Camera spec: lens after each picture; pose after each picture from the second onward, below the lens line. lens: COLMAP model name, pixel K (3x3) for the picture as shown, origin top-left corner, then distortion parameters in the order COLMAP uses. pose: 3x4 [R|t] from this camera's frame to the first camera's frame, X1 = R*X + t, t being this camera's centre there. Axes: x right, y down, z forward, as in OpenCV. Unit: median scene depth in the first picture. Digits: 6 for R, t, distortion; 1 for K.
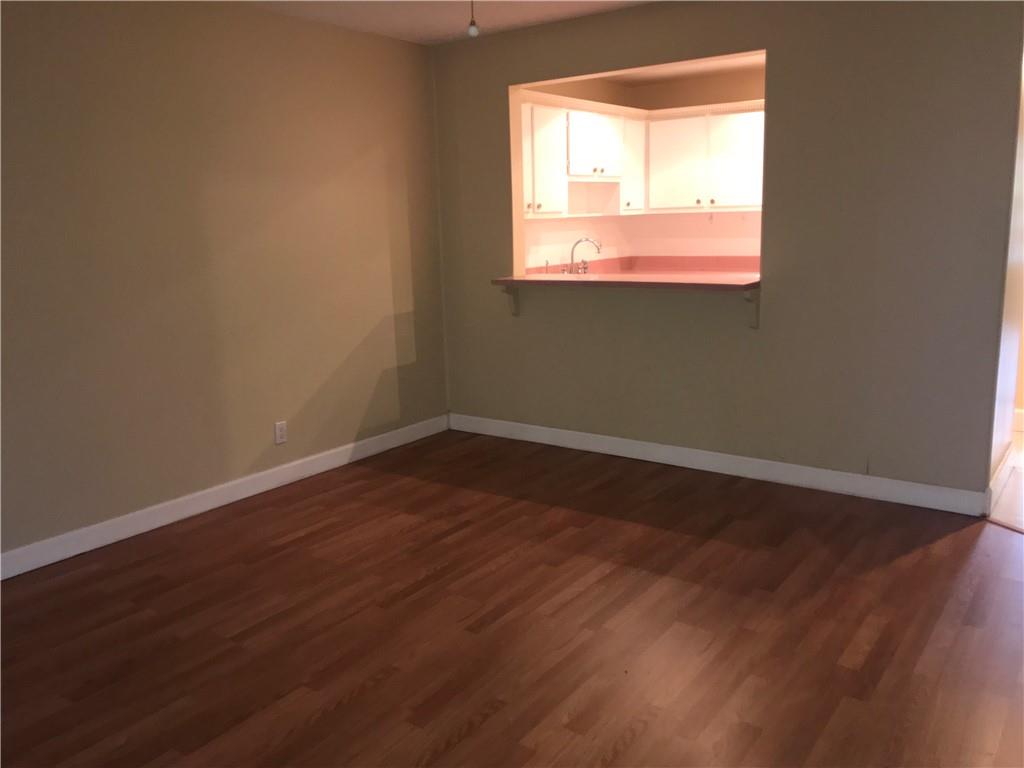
lens RADIAL K [[855.5, 0, 512.0], [0, 855.5, 384.0], [0, 0, 1]] dist [0.032212, -0.012589]
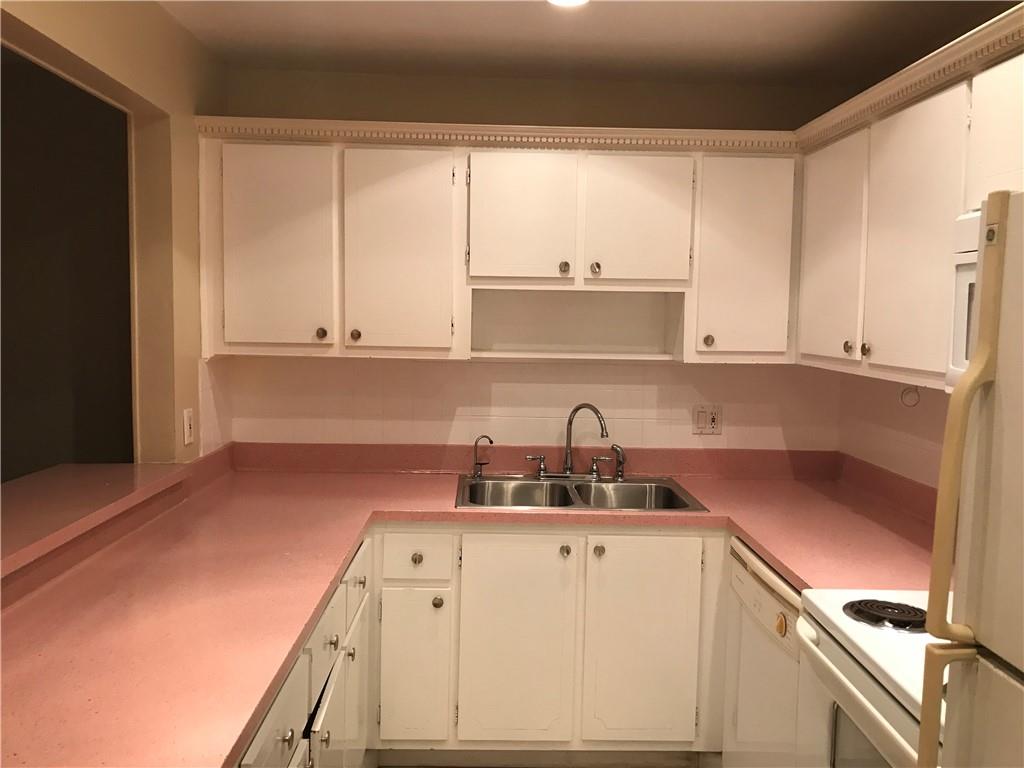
lens RADIAL K [[822.1, 0, 498.2], [0, 822.1, 385.8], [0, 0, 1]] dist [0.037493, -0.008857]
pose [[0.603006, 0.115656, -0.789308, 0.424857], [-0.194761, 0.980838, -0.005071, -0.166499], [0.773596, 0.156784, 0.613977, 0.667146]]
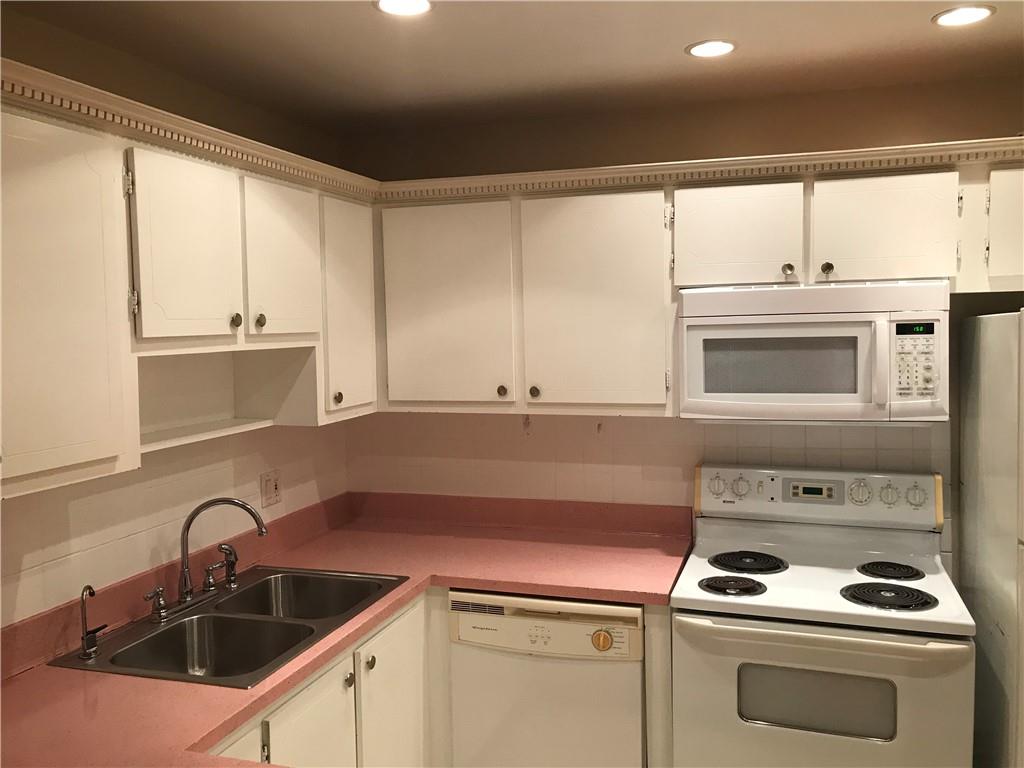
lens RADIAL K [[855.5, 0, 512.0], [0, 855.5, 384.0], [0, 0, 1]] dist [0.032212, -0.012589]
pose [[0.952533, -0.009835, 0.304275, 0.092634], [0.050758, 0.990618, -0.126881, -0.164090], [-0.300173, 0.136303, 0.944096, 0.602084]]
